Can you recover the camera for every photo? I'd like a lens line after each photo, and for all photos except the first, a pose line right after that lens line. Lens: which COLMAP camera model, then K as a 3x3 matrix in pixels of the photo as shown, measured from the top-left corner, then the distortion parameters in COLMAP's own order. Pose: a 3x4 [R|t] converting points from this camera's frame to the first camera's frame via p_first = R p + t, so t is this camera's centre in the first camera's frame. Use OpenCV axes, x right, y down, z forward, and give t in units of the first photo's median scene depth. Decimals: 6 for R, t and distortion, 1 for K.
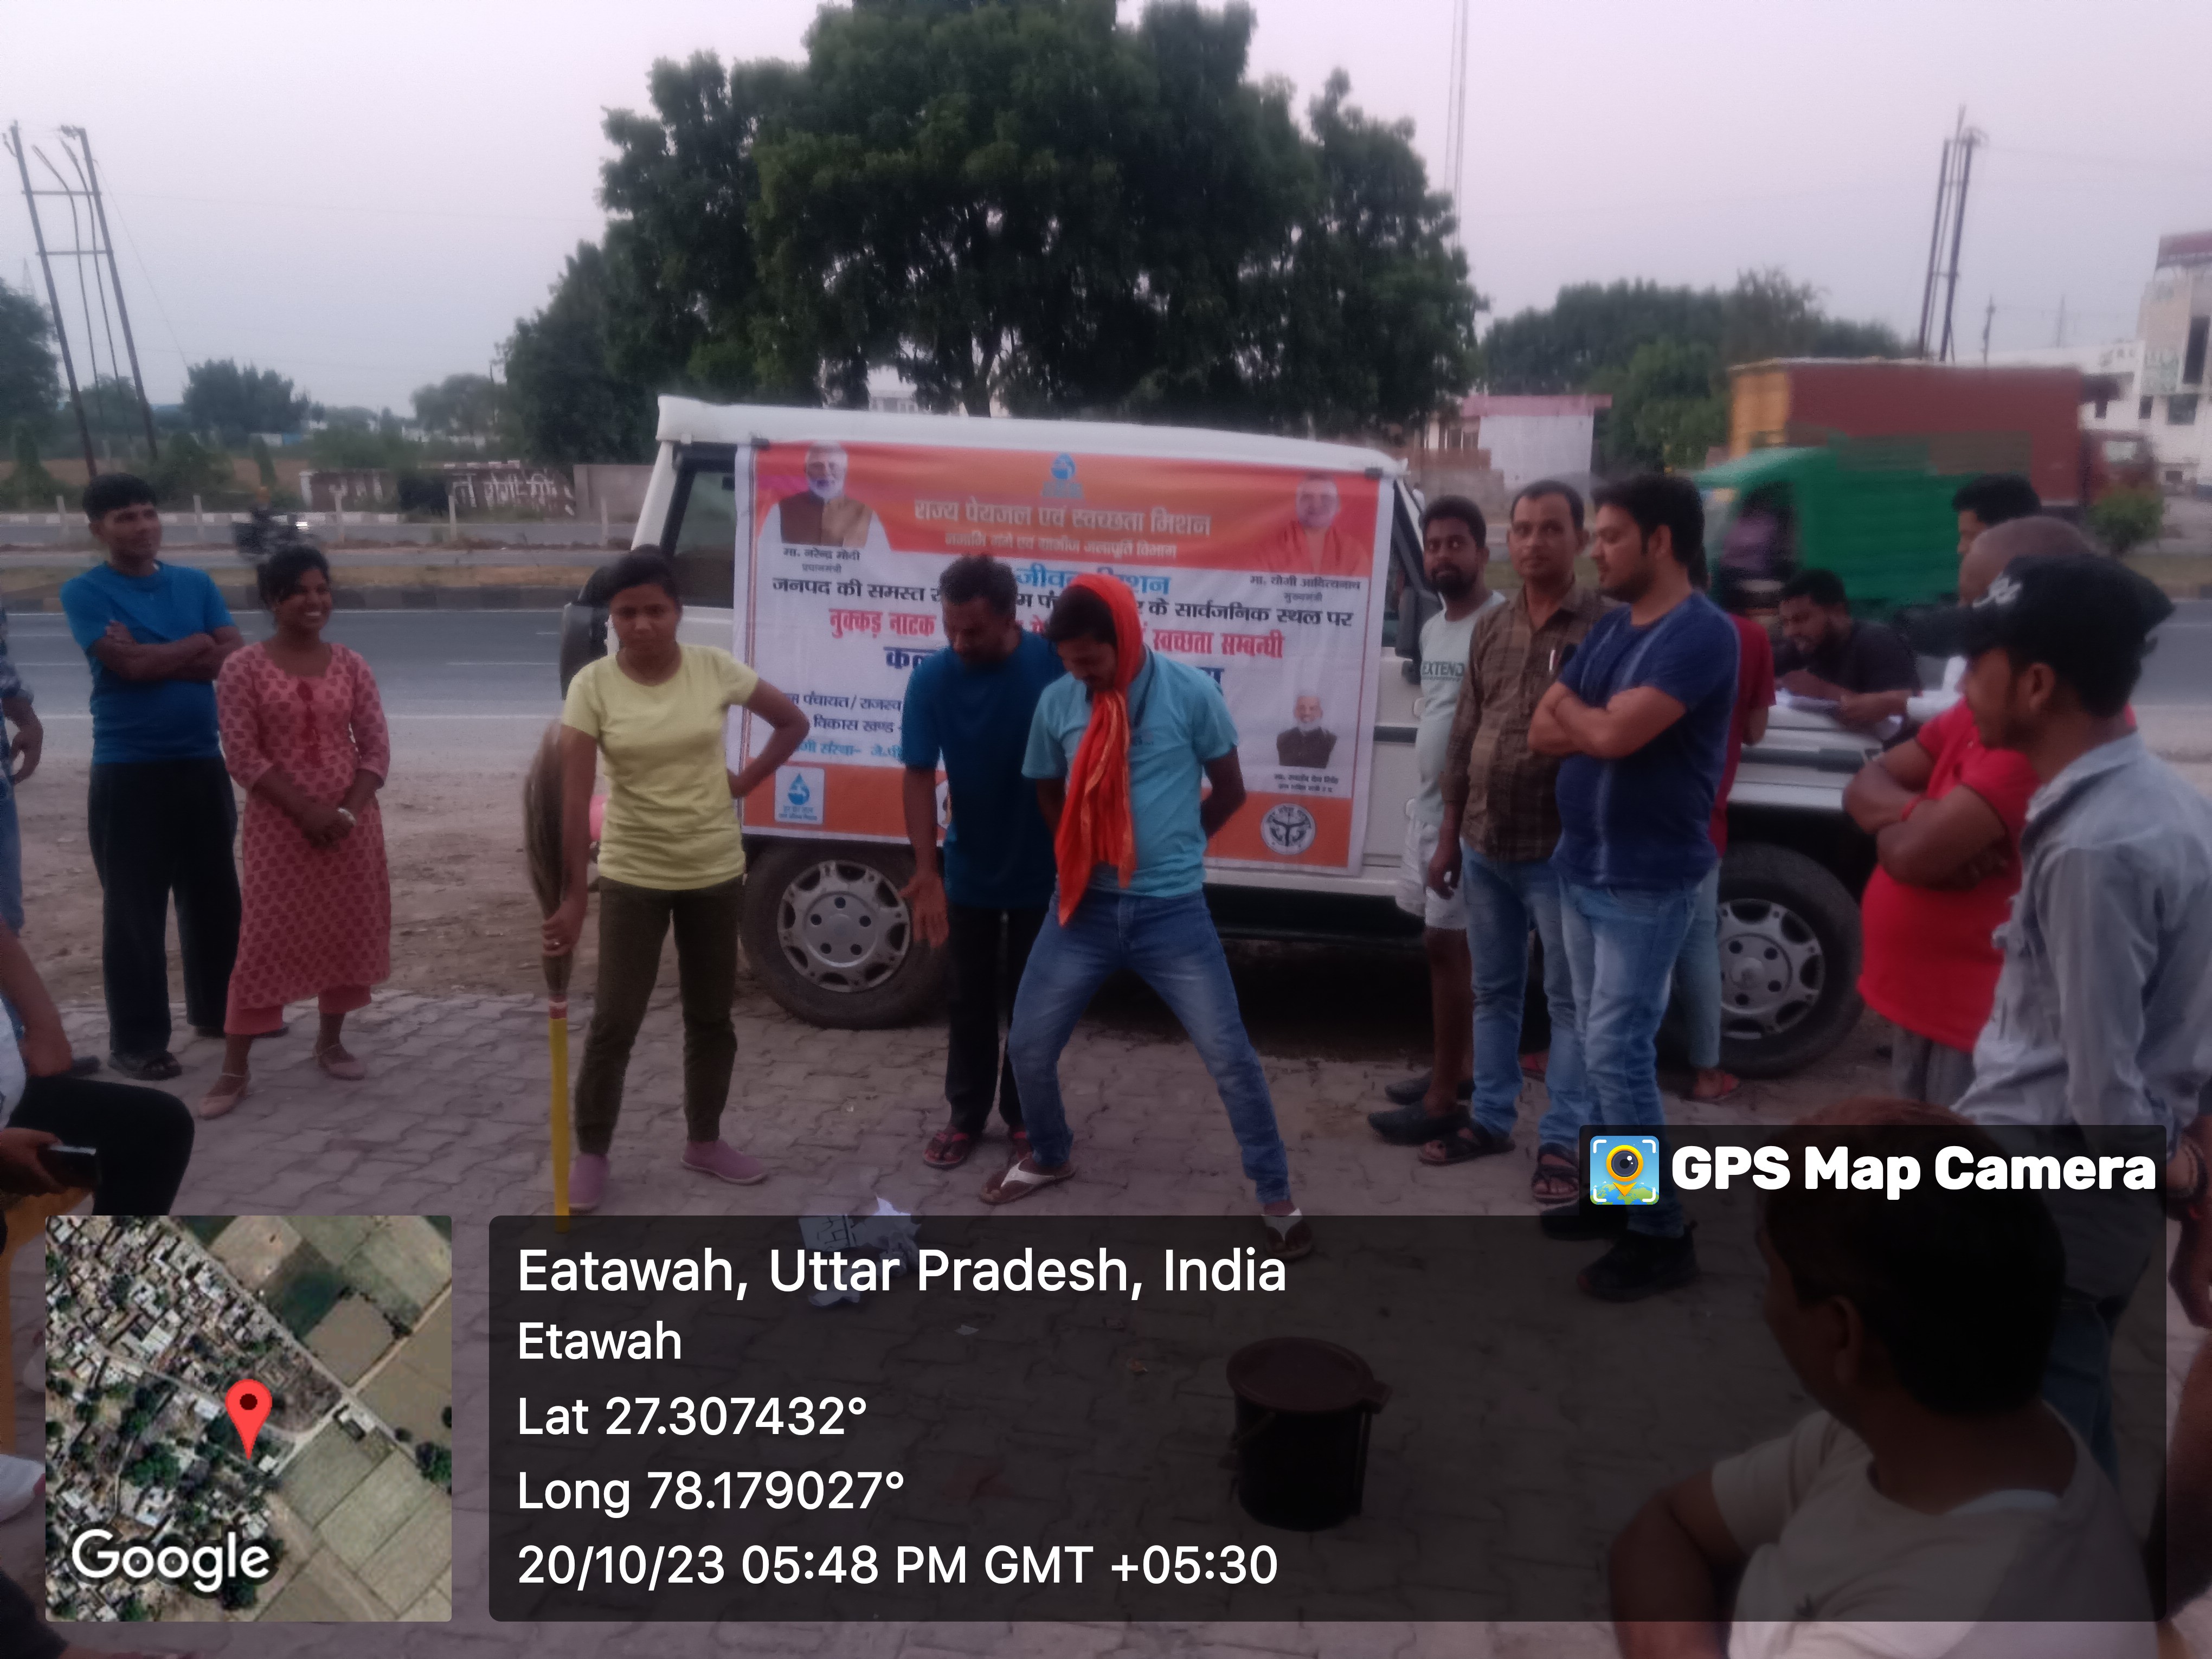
lens RADIAL K [[1732.8, 0, 1101.5], [0, 1732.8, 850.3], [0, 0, 1]] dist [0.073606, -0.123368]
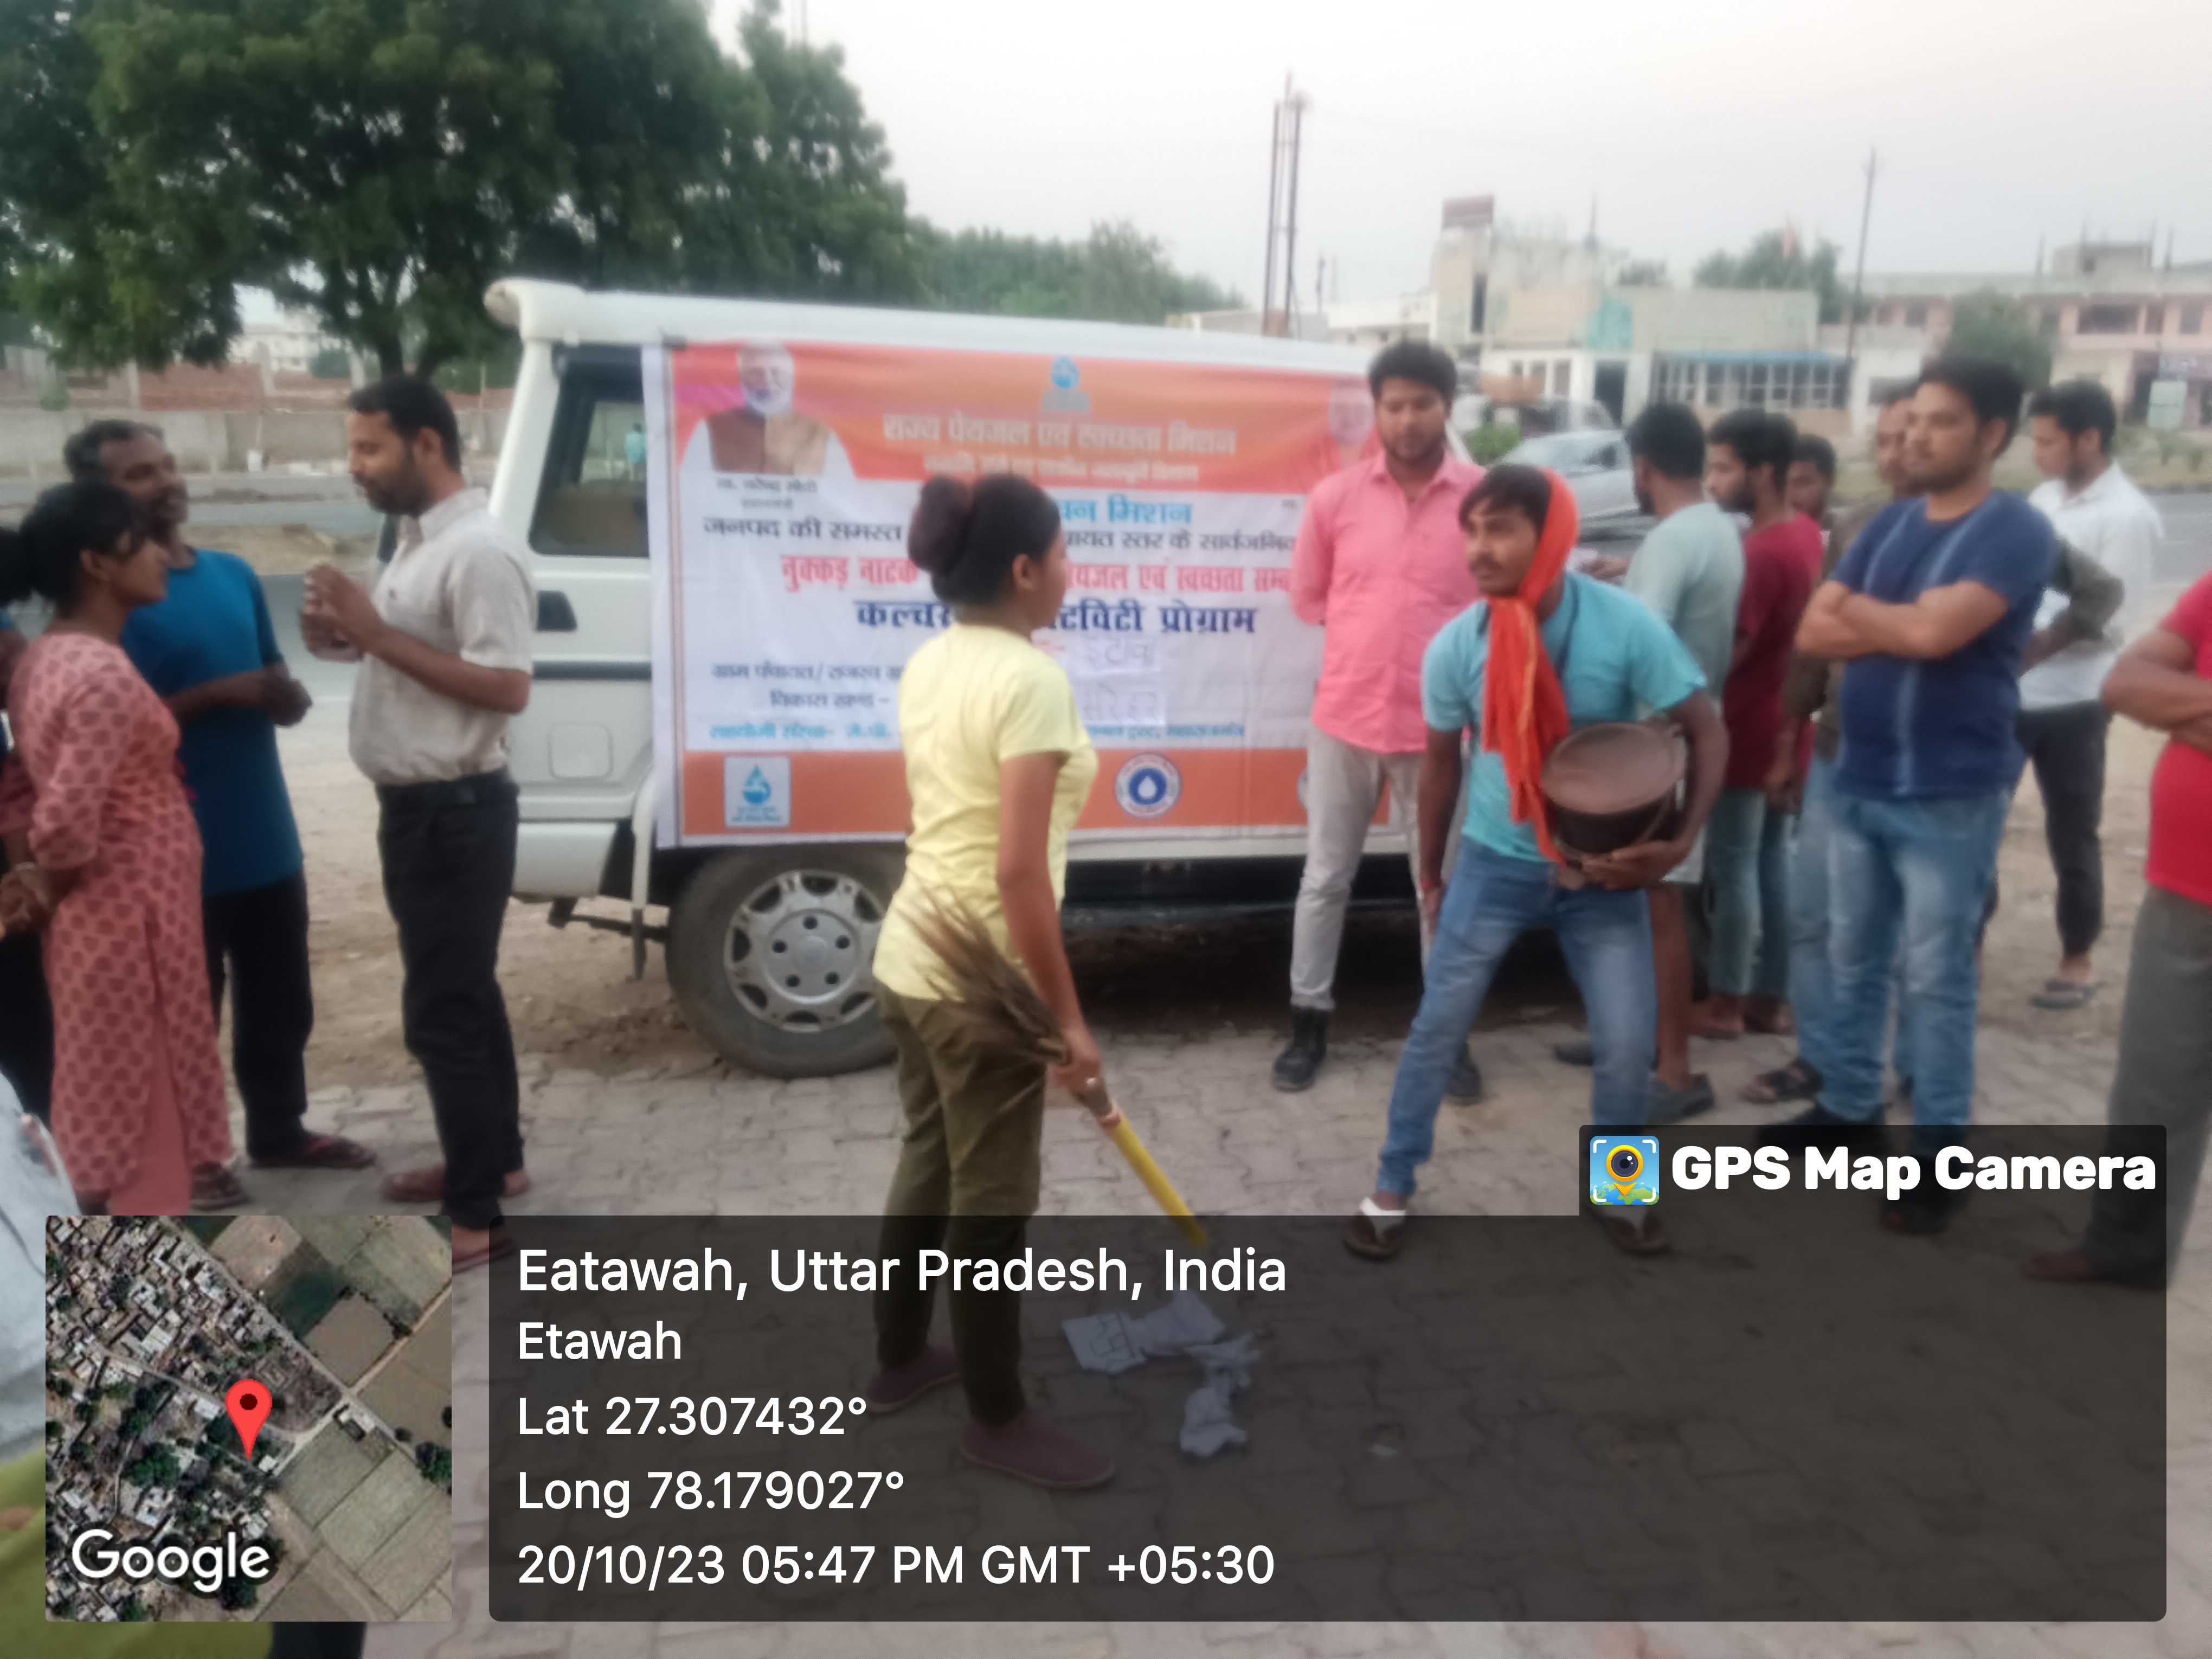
lens RADIAL K [[1732.8, 0, 1126.2], [0, 1732.8, 830.8], [0, 0, 1]] dist [0.073606, -0.123368]
pose [[0.931940, -0.090087, 0.351243, -0.299800], [0.083185, 0.995929, 0.034726, -0.028700], [-0.352941, -0.003144, 0.935640, 0.204629]]
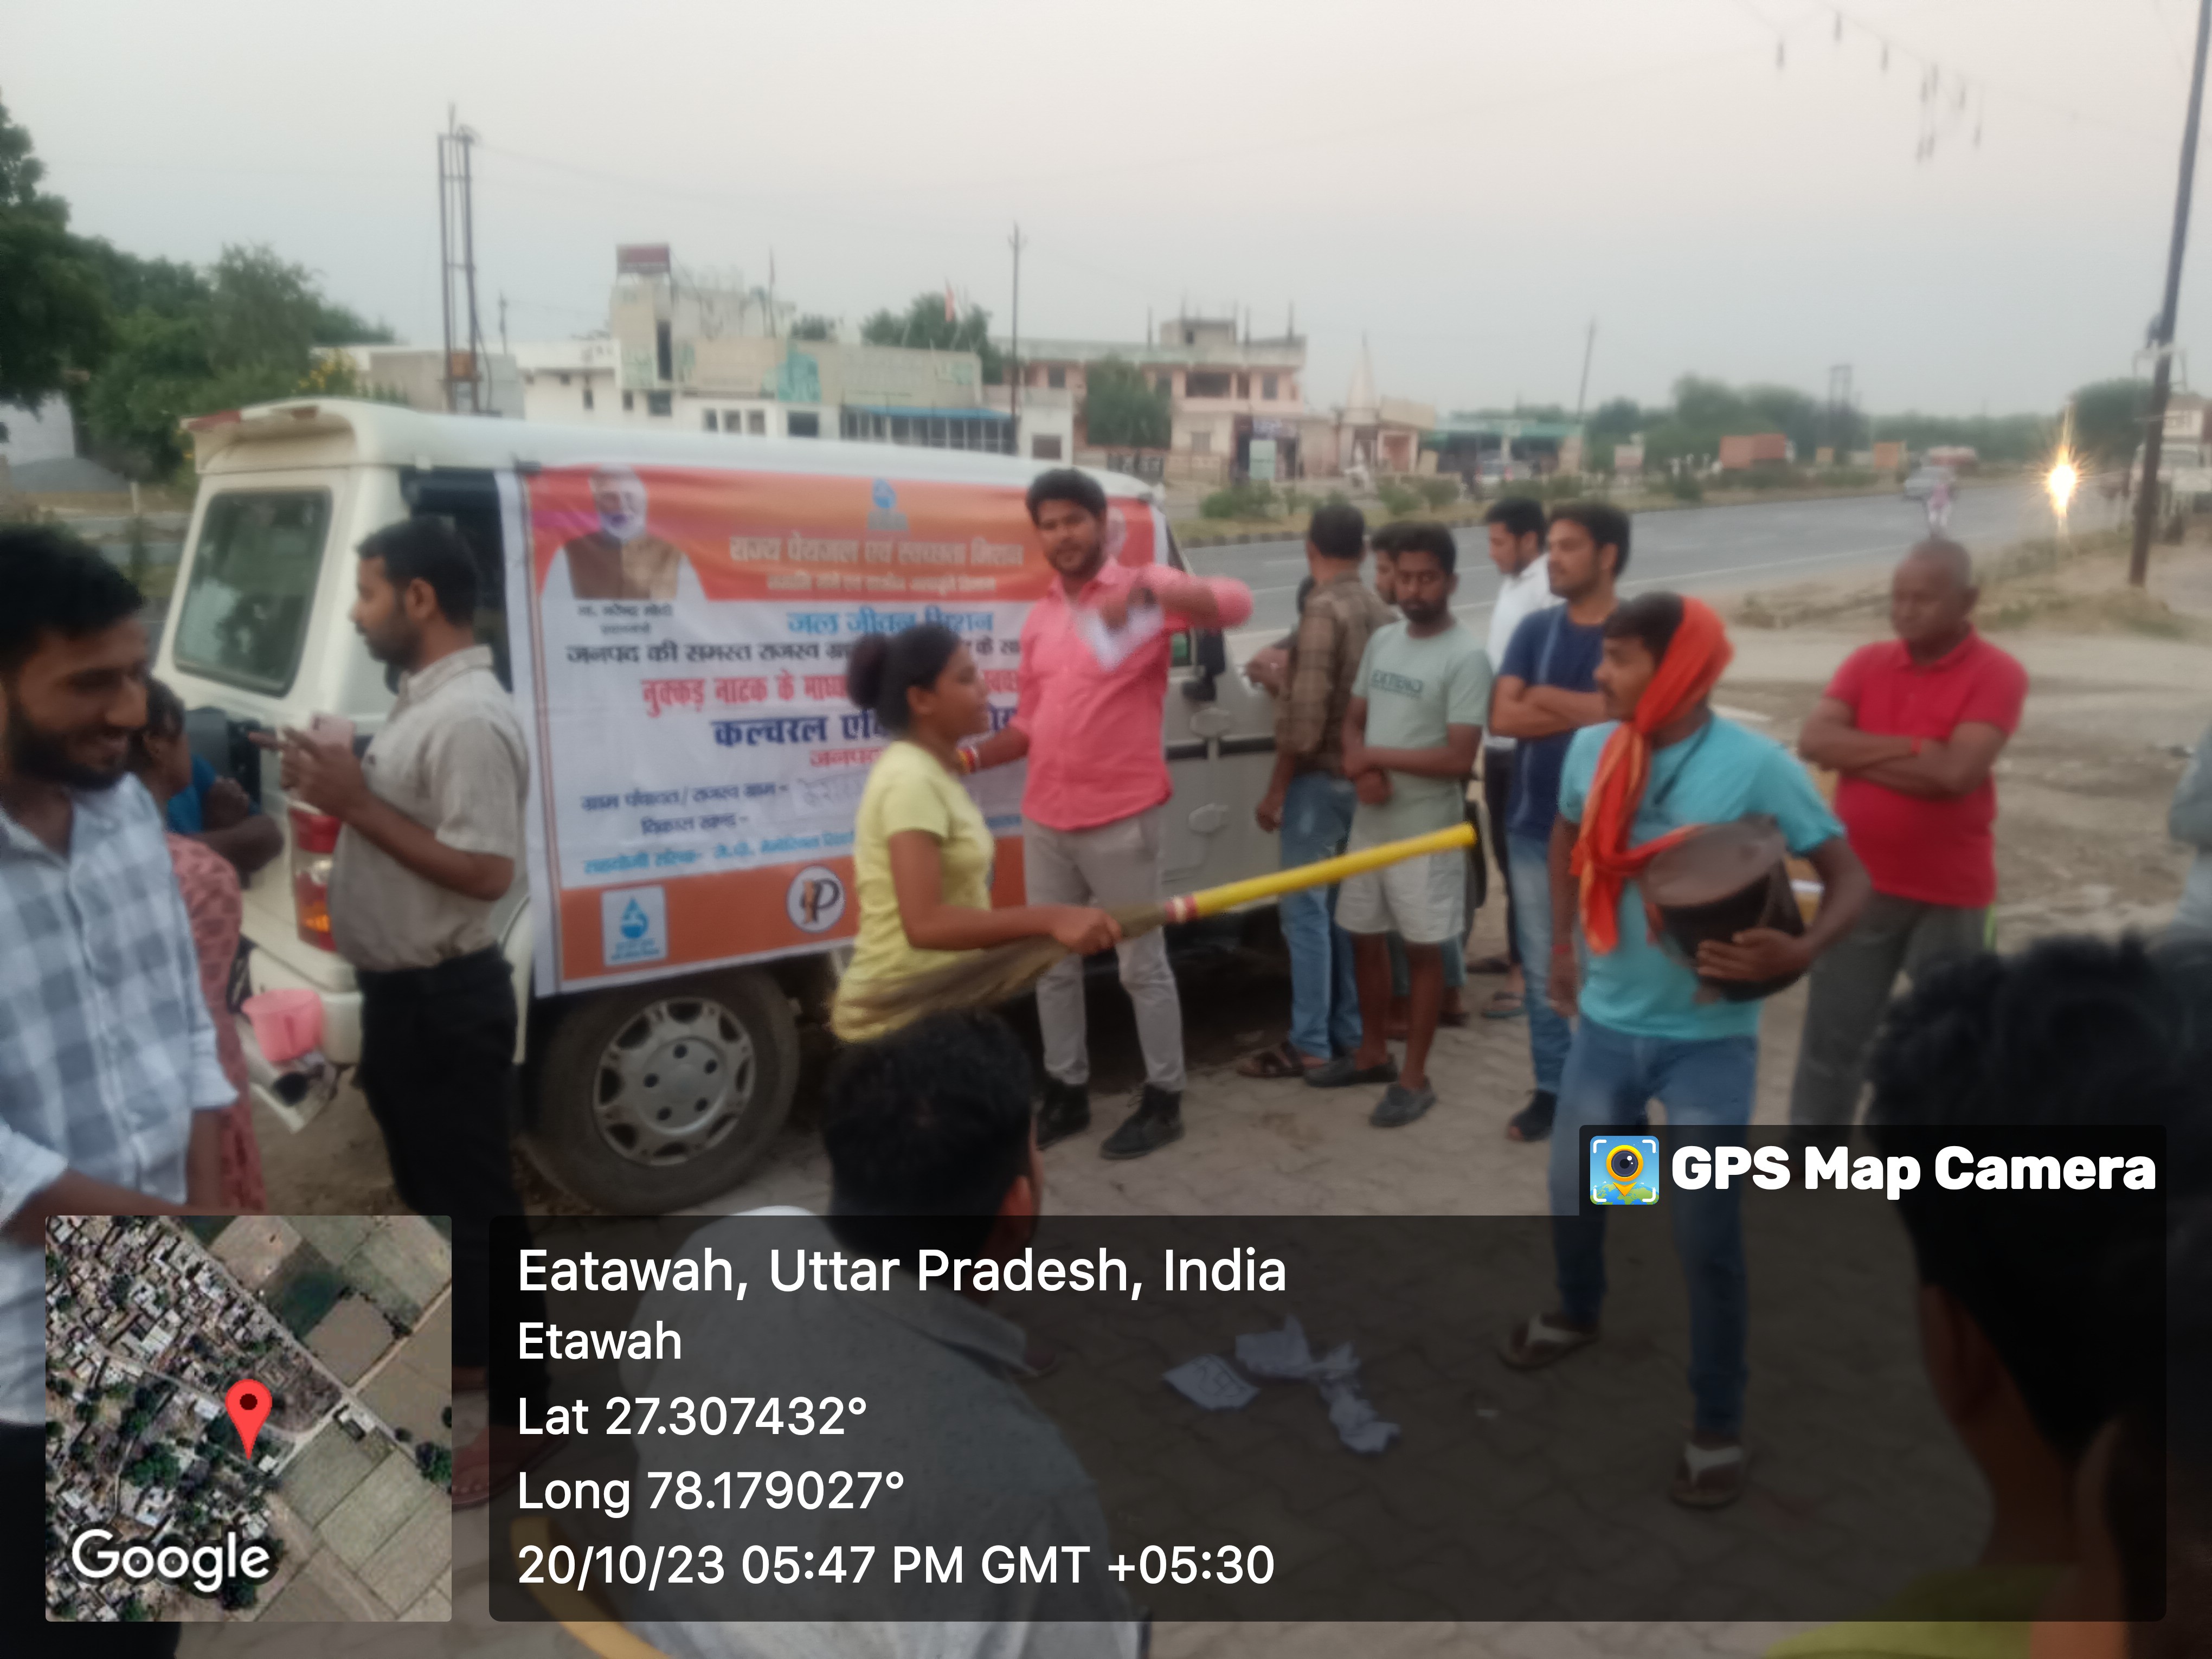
lens RADIAL K [[1732.8, 0, 1157.8], [0, 1732.8, 832.7], [0, 0, 1]] dist [0.073606, -0.123368]
pose [[0.663747, -0.155428, 0.731629, -0.582858], [0.155669, 0.985457, 0.068126, -0.089477], [-0.731578, 0.068673, 0.678290, 0.310965]]
